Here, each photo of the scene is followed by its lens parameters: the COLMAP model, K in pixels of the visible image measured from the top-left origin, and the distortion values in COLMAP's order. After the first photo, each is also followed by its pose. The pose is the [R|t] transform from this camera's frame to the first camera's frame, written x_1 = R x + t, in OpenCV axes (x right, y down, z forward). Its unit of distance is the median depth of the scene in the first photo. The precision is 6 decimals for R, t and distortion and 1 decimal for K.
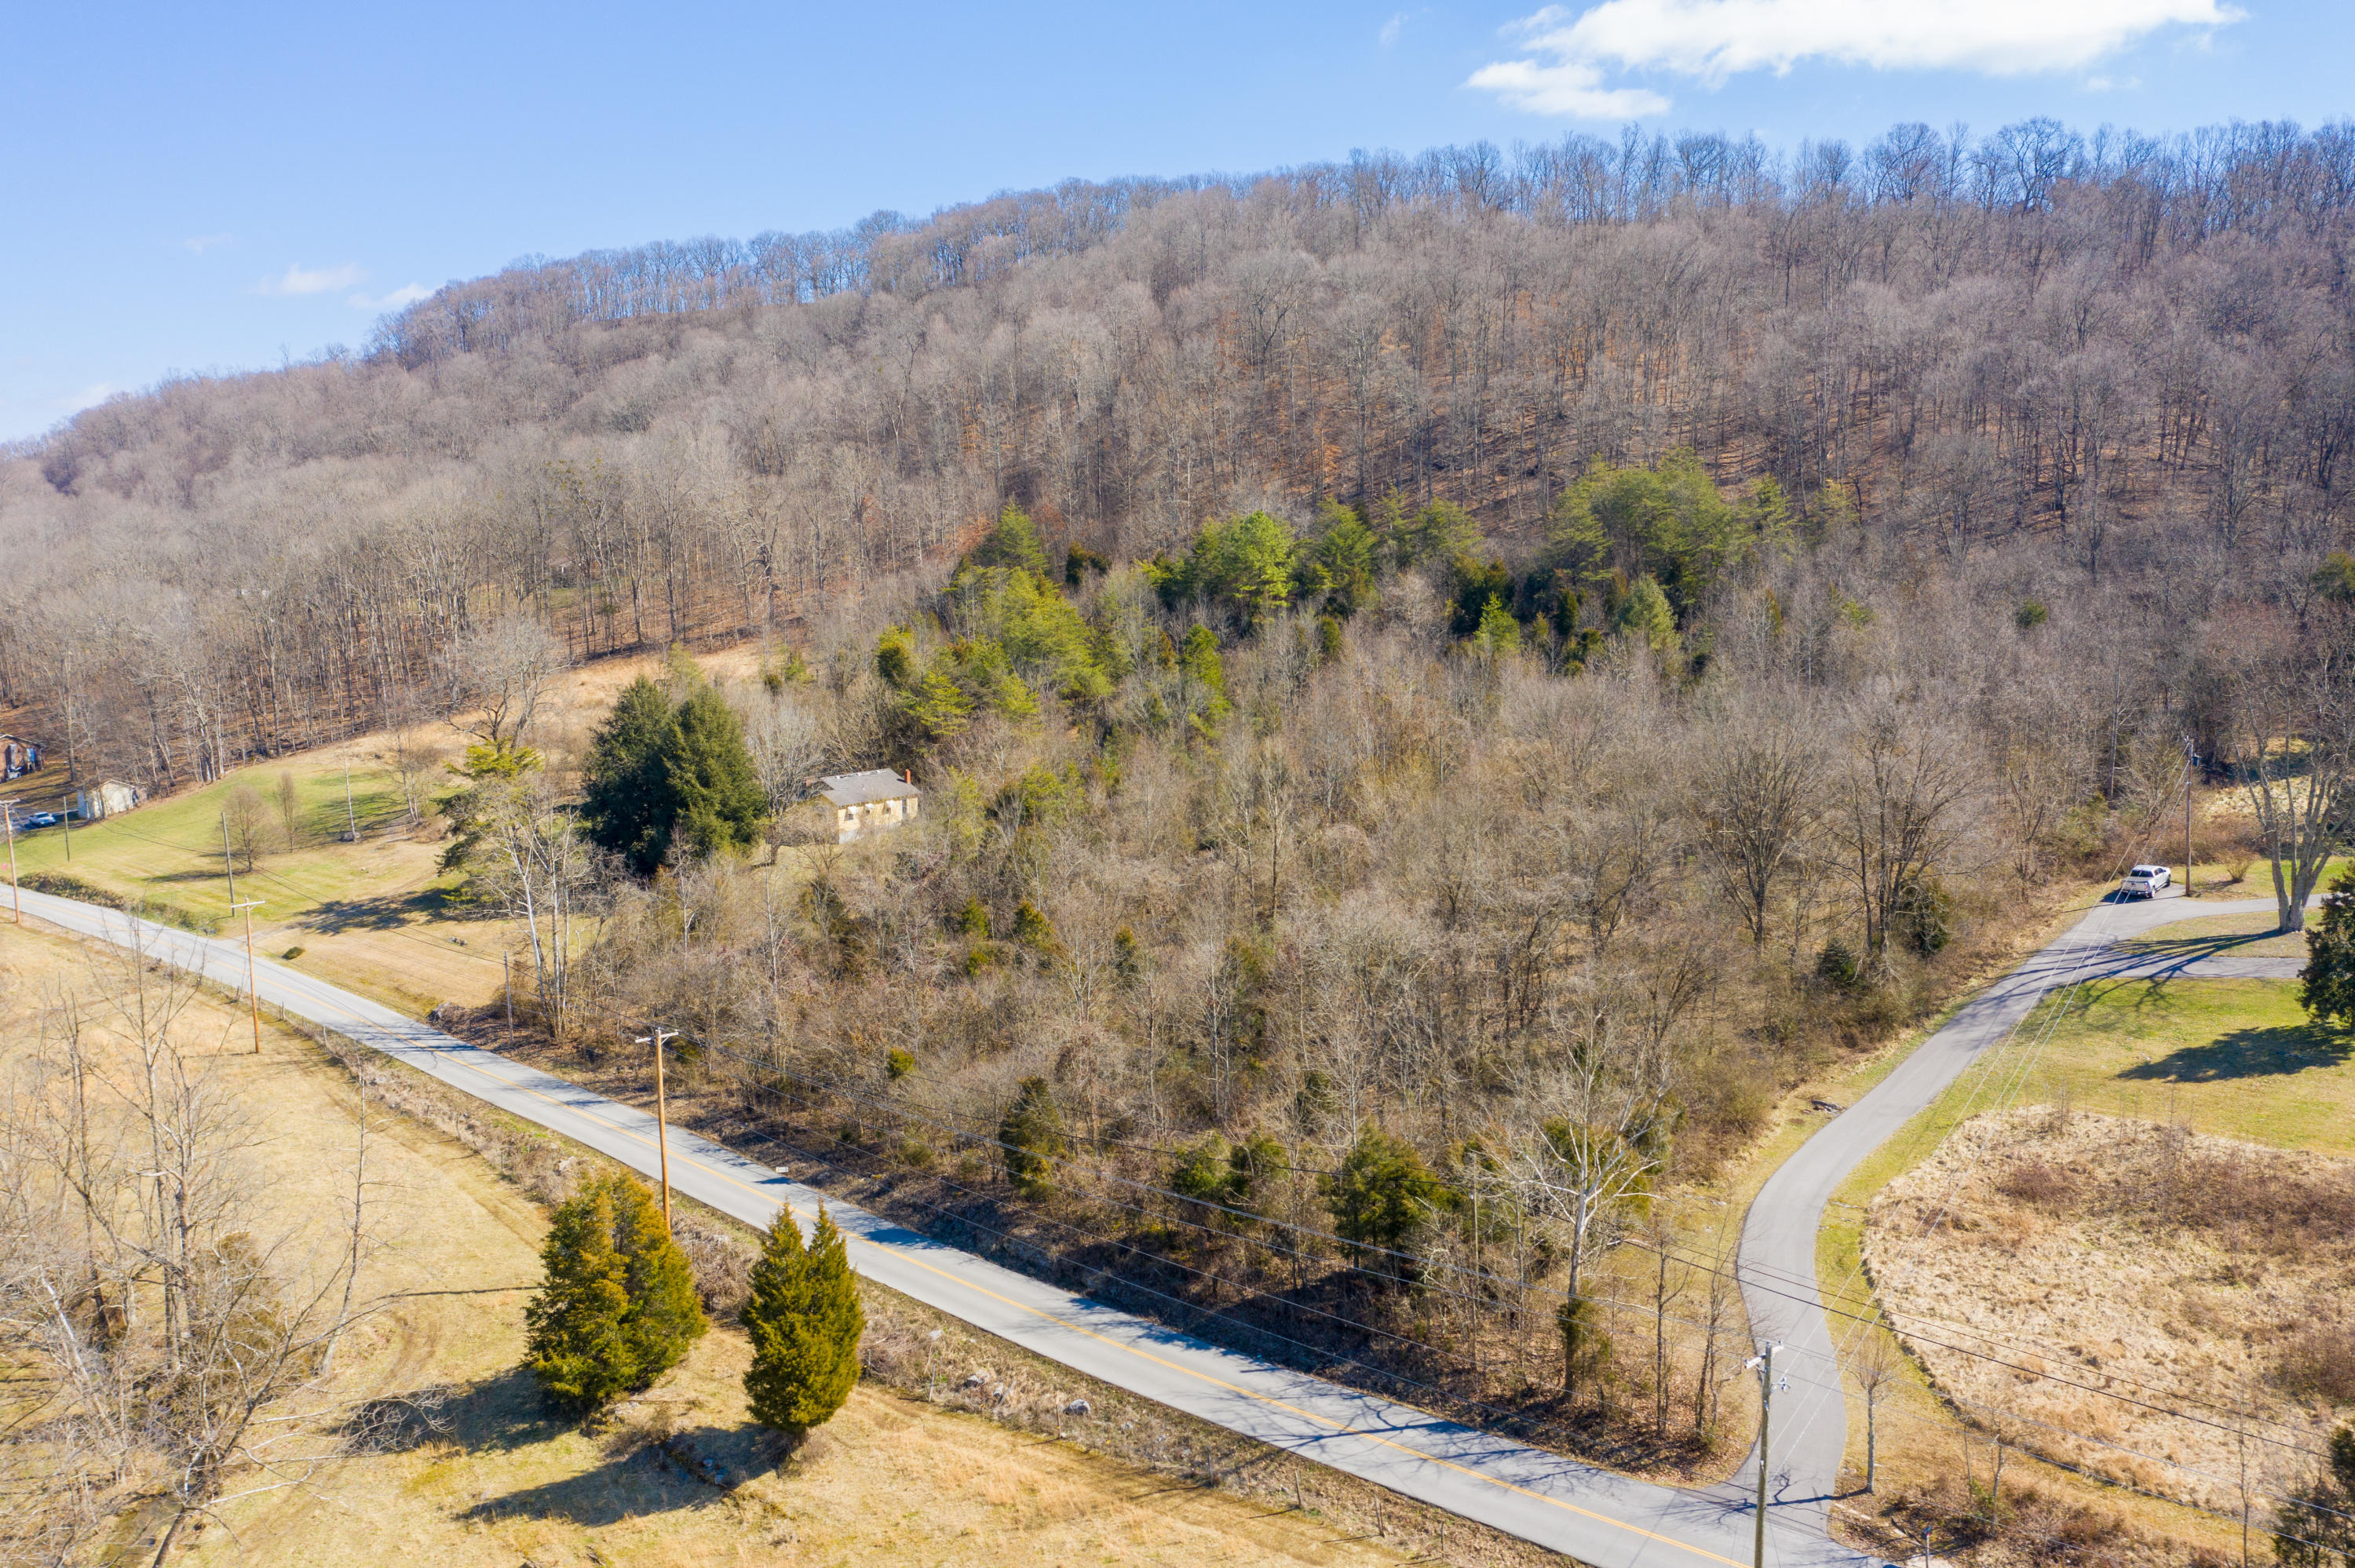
lens RADIAL K [[1867.8, 0, 1175.2], [0, 1867.8, 756.2], [0, 0, 1]] dist [-0.004319, 0.009326]
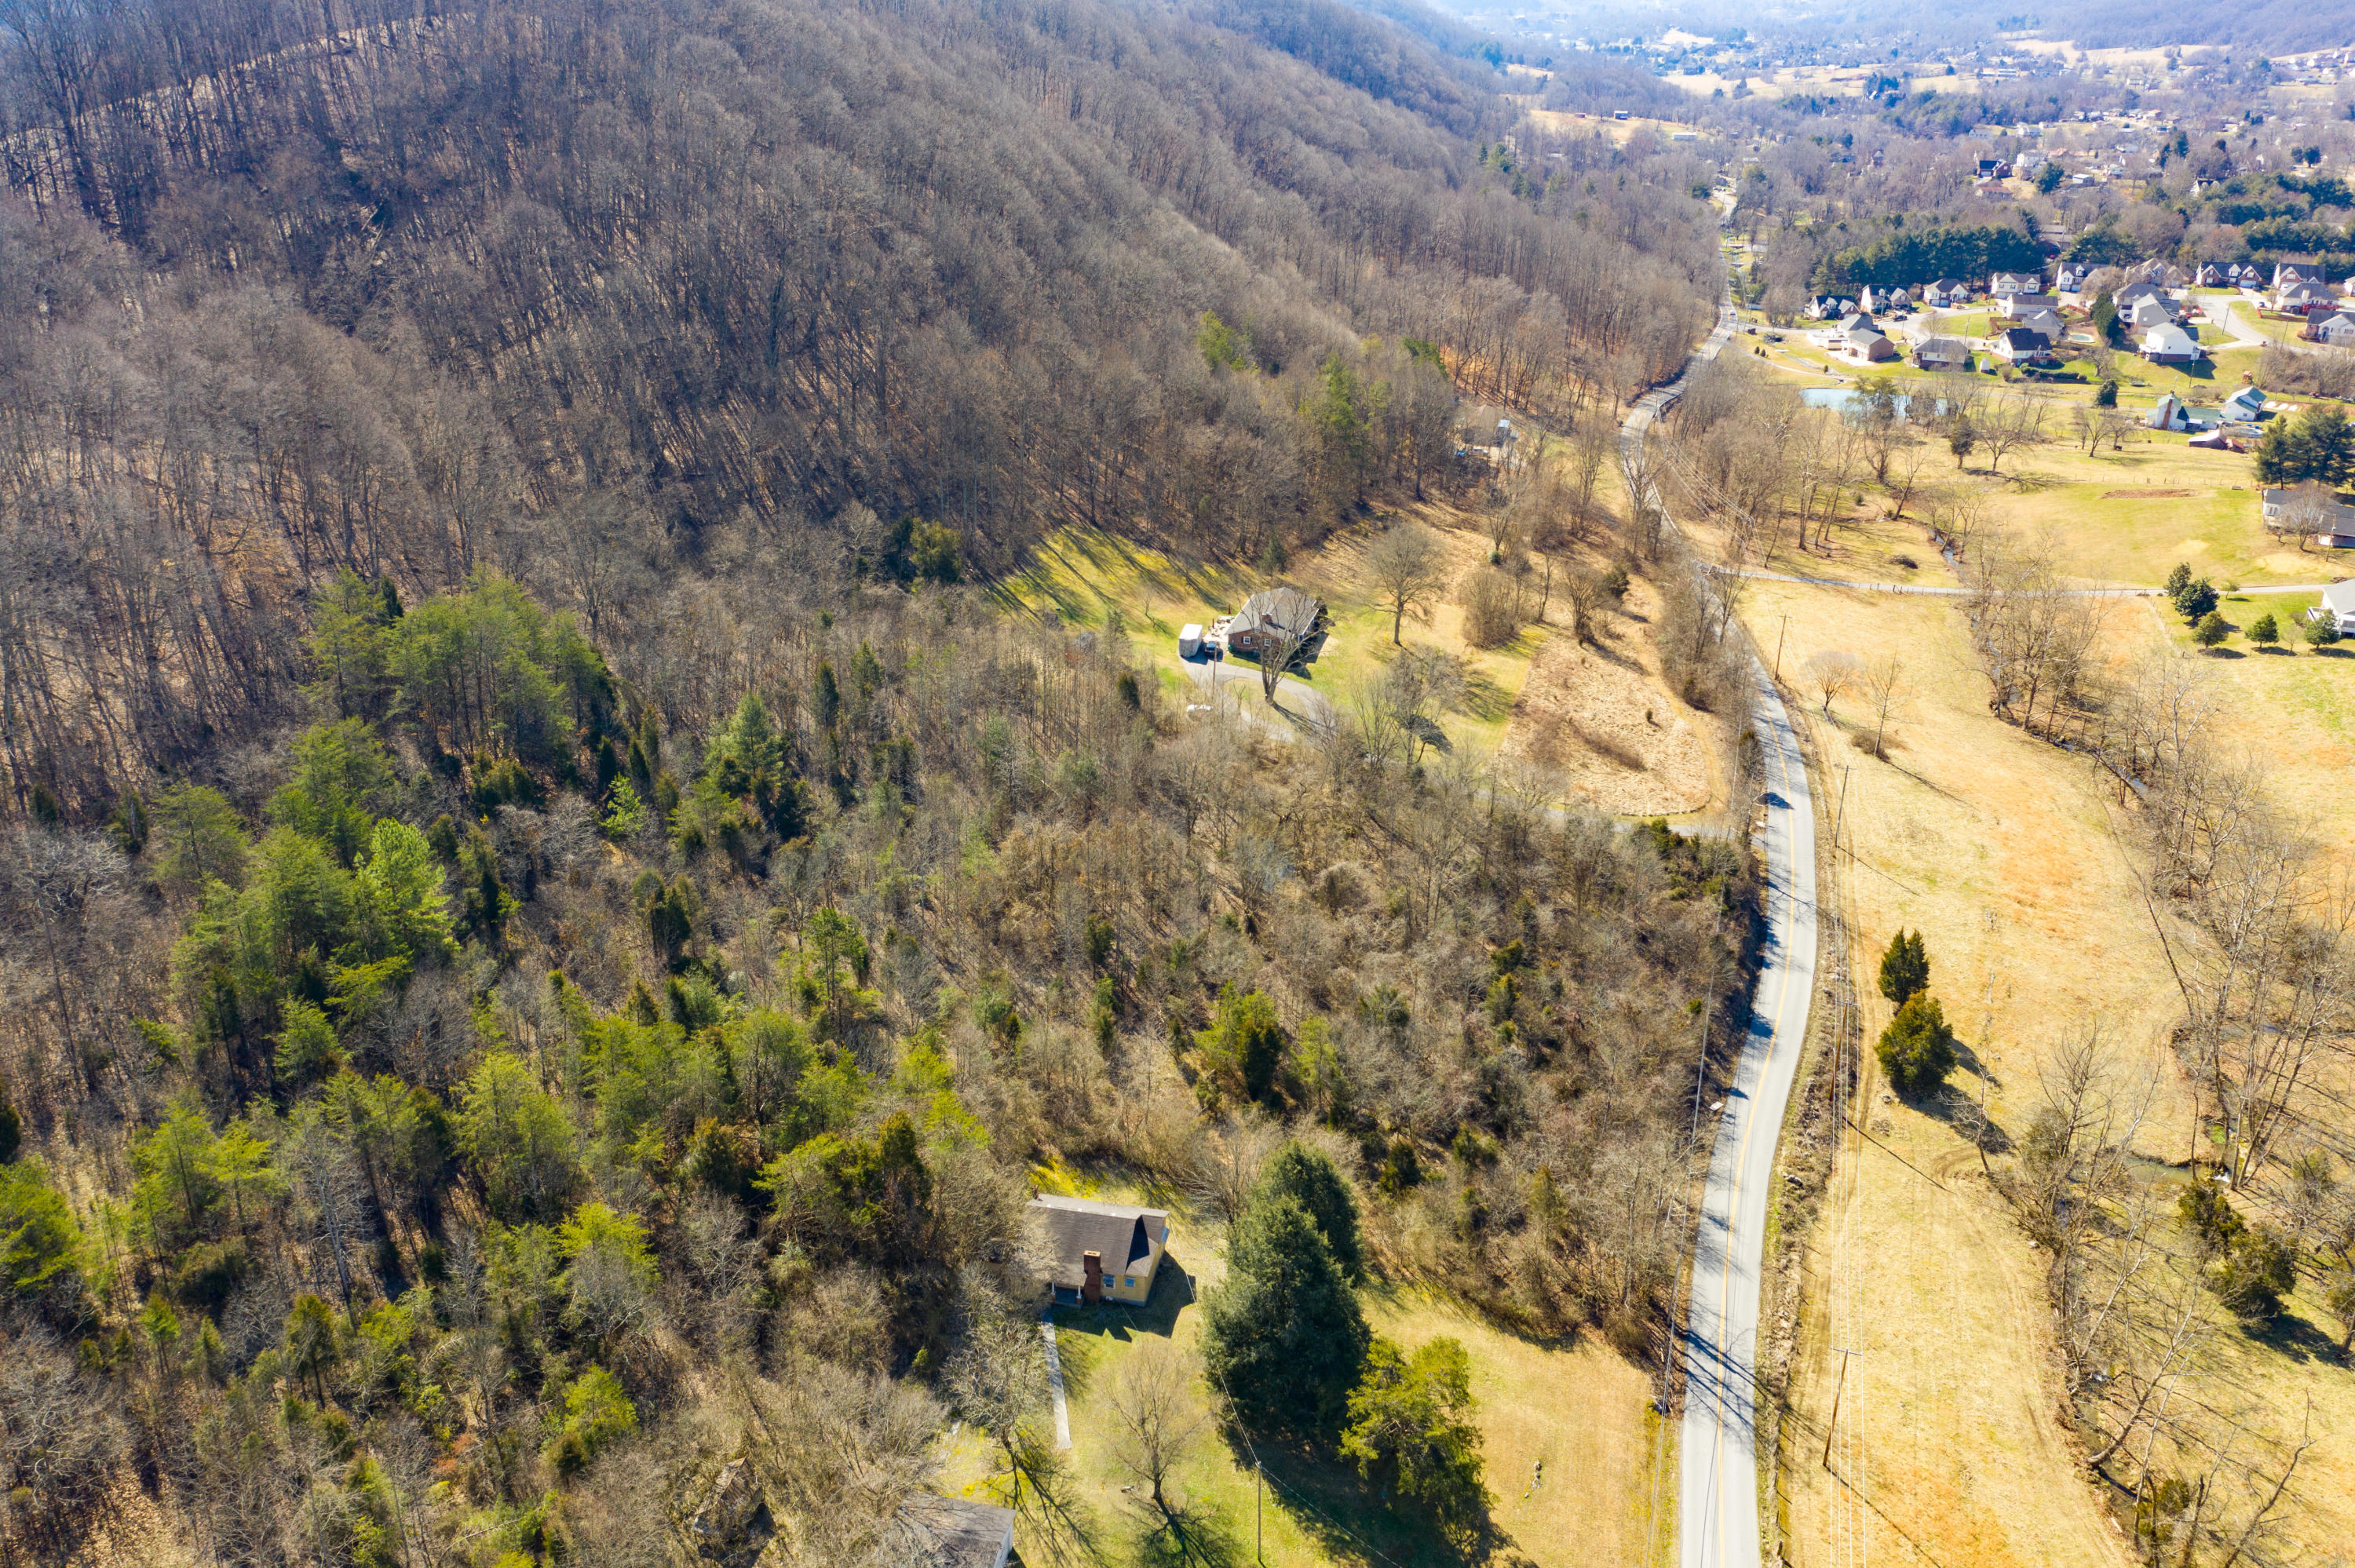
lens RADIAL K [[1867.8, 0, 1184.4], [0, 1867.8, 790.4], [0, 0, 1]] dist [-0.004319, 0.009326]
pose [[-0.427535, -0.367586, 0.825890, -1.410473], [0.089787, 0.891813, 0.443406, -0.910770], [-0.899529, 0.263726, -0.348277, 2.098451]]
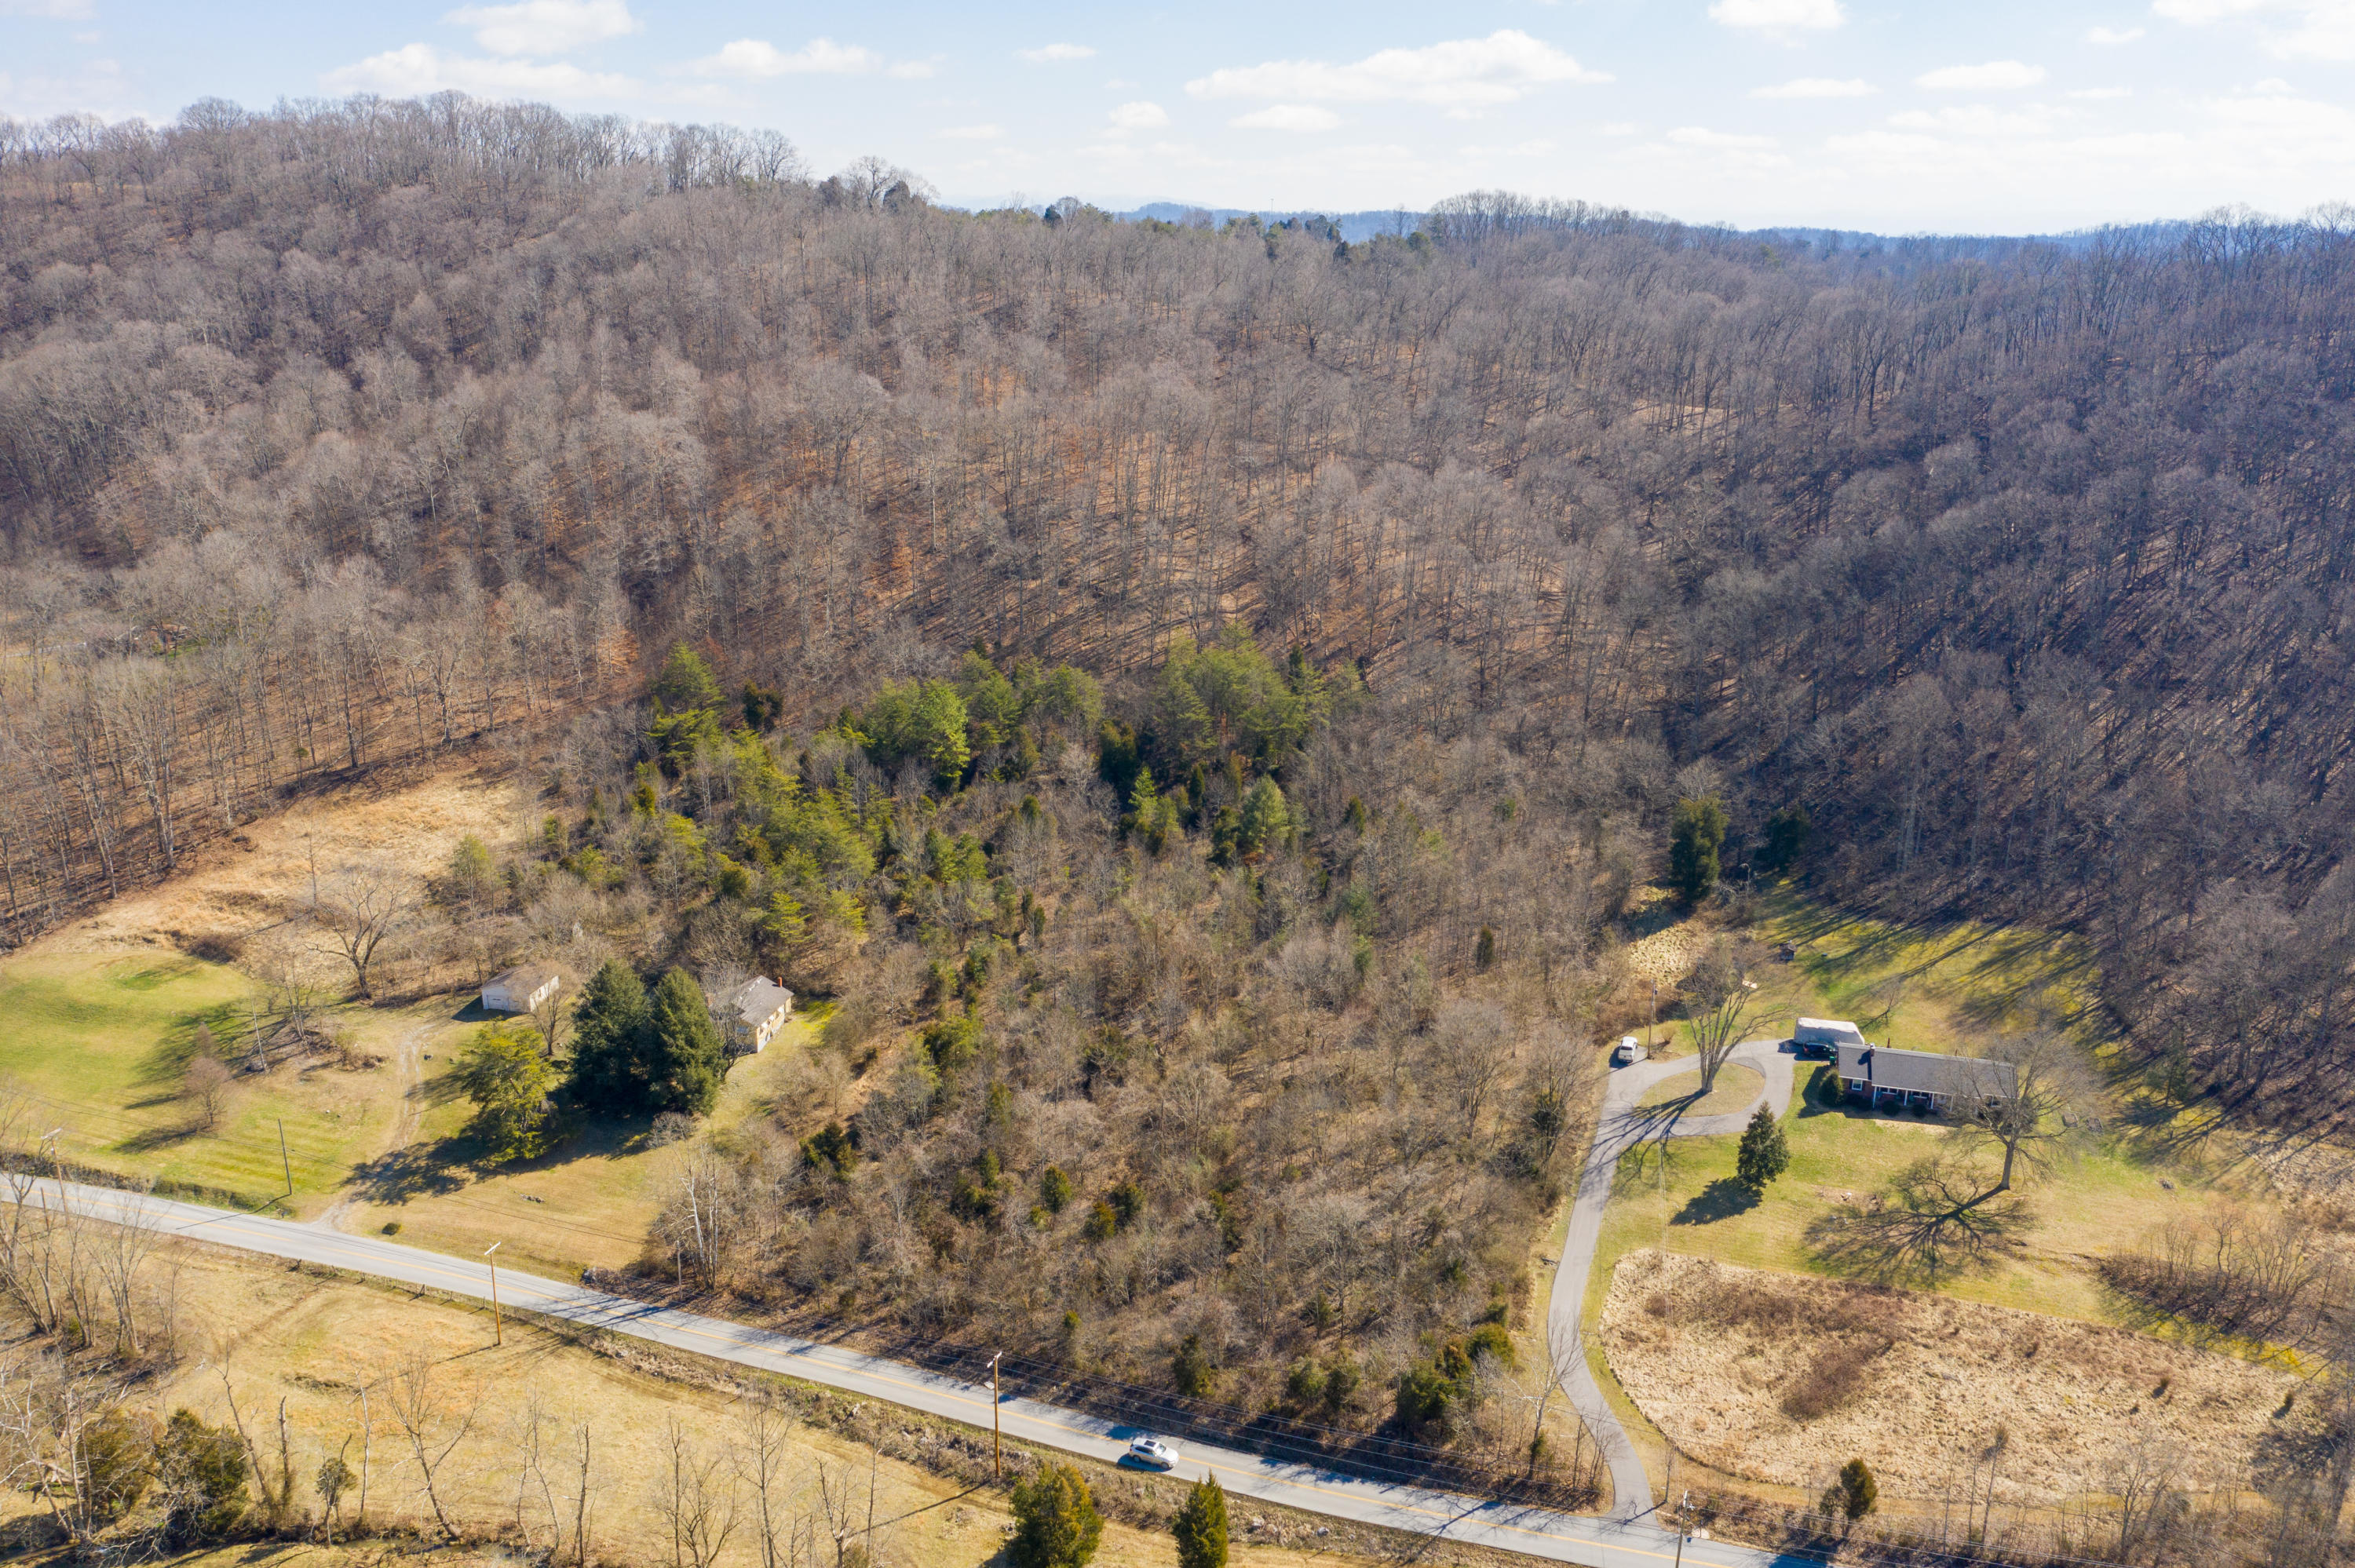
lens RADIAL K [[1867.8, 0, 1182.2], [0, 1867.8, 771.8], [0, 0, 1]] dist [-0.004319, 0.009326]
pose [[0.910113, -0.096563, 0.402950, -0.717137], [0.024779, 0.983410, 0.179698, -0.654513], [-0.413618, -0.153561, 0.897407, -0.518421]]
